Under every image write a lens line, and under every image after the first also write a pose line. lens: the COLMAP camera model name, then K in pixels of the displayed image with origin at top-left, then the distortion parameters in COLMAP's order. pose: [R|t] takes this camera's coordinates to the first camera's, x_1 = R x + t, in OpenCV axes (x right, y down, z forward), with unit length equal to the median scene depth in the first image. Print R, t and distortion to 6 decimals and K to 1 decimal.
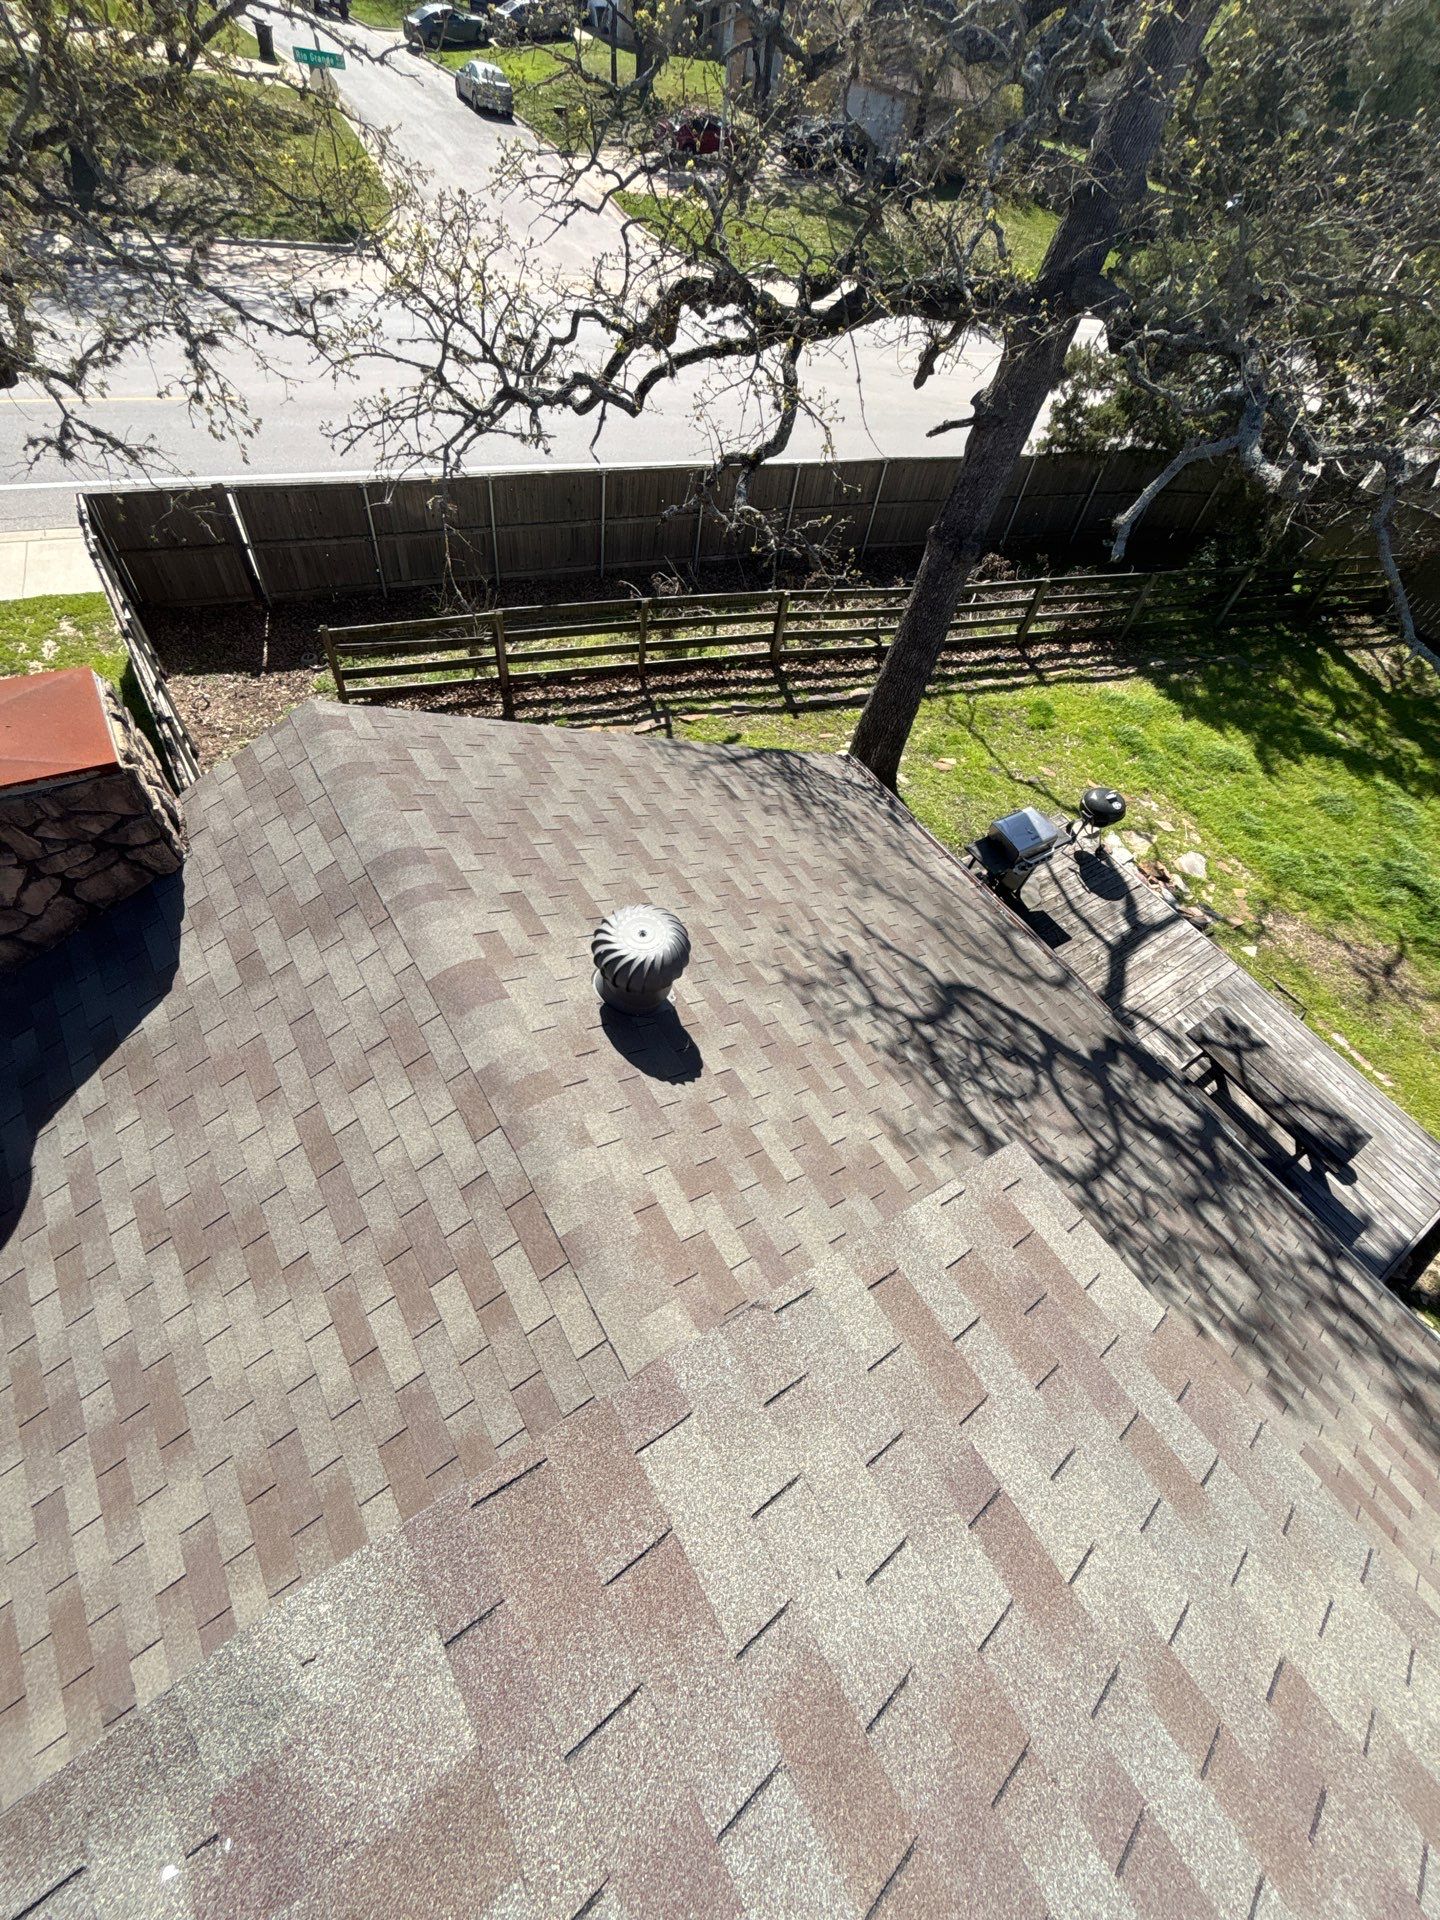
lens RADIAL K [[777.1, 0, 721.1], [0, 777.1, 954.6], [0, 0, 1]] dist [0.017181, -0.001210]
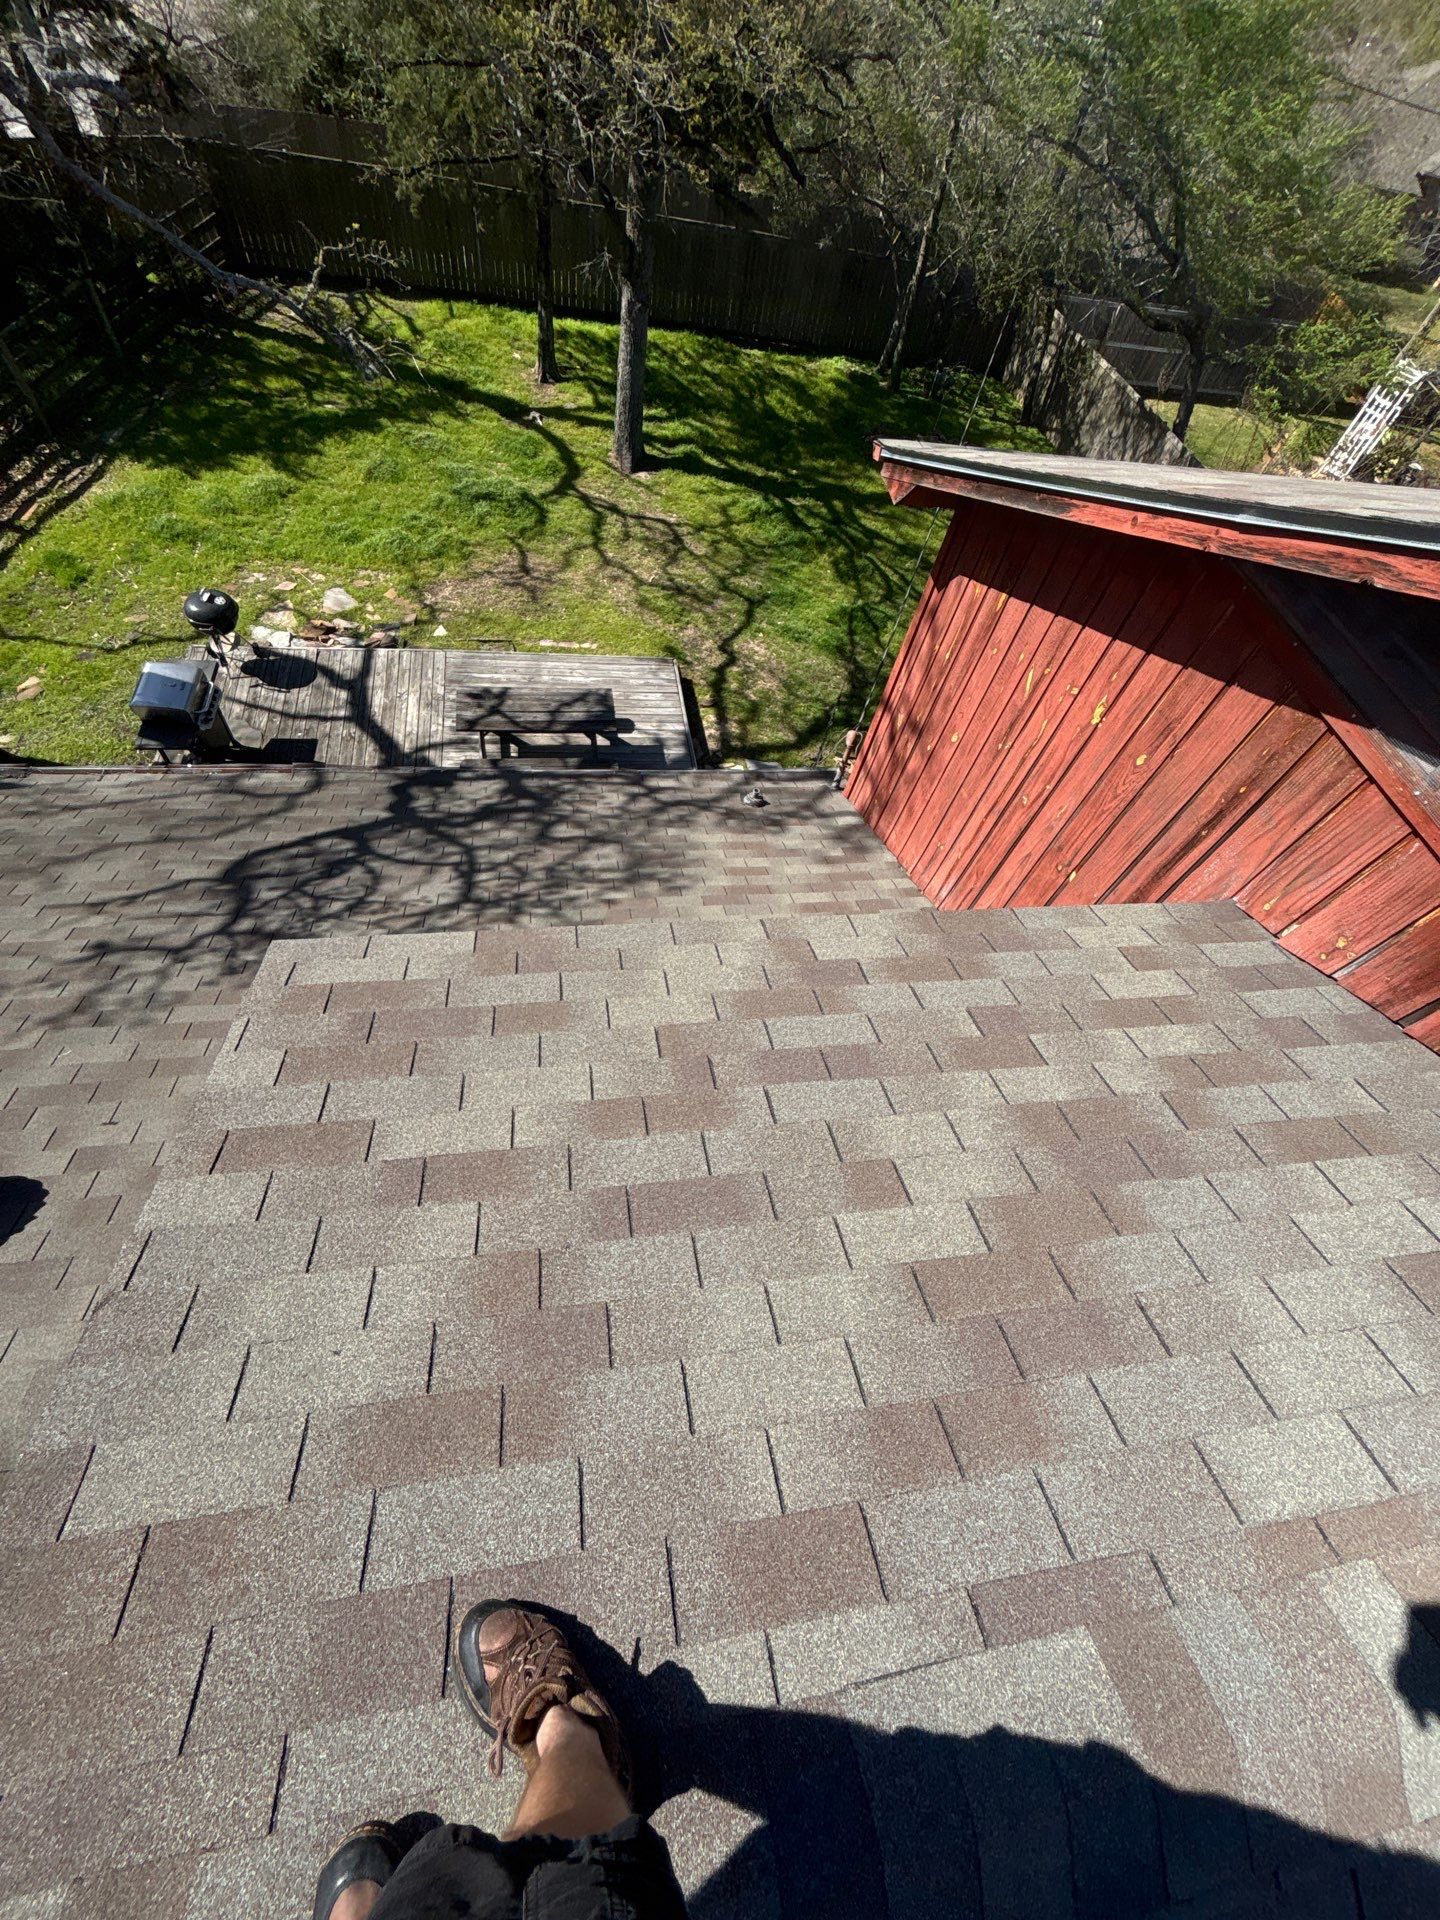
lens RADIAL K [[782.5, 0, 720.0], [0, 782.5, 960.0], [0, 0, 1]] dist [-0.001825, 0.013752]
pose [[0.455645, -0.798911, 0.392592, 0.088094], [0.690427, 0.595561, 0.410631, 0.091085], [-0.561870, 0.083954, 0.822954, -0.042850]]
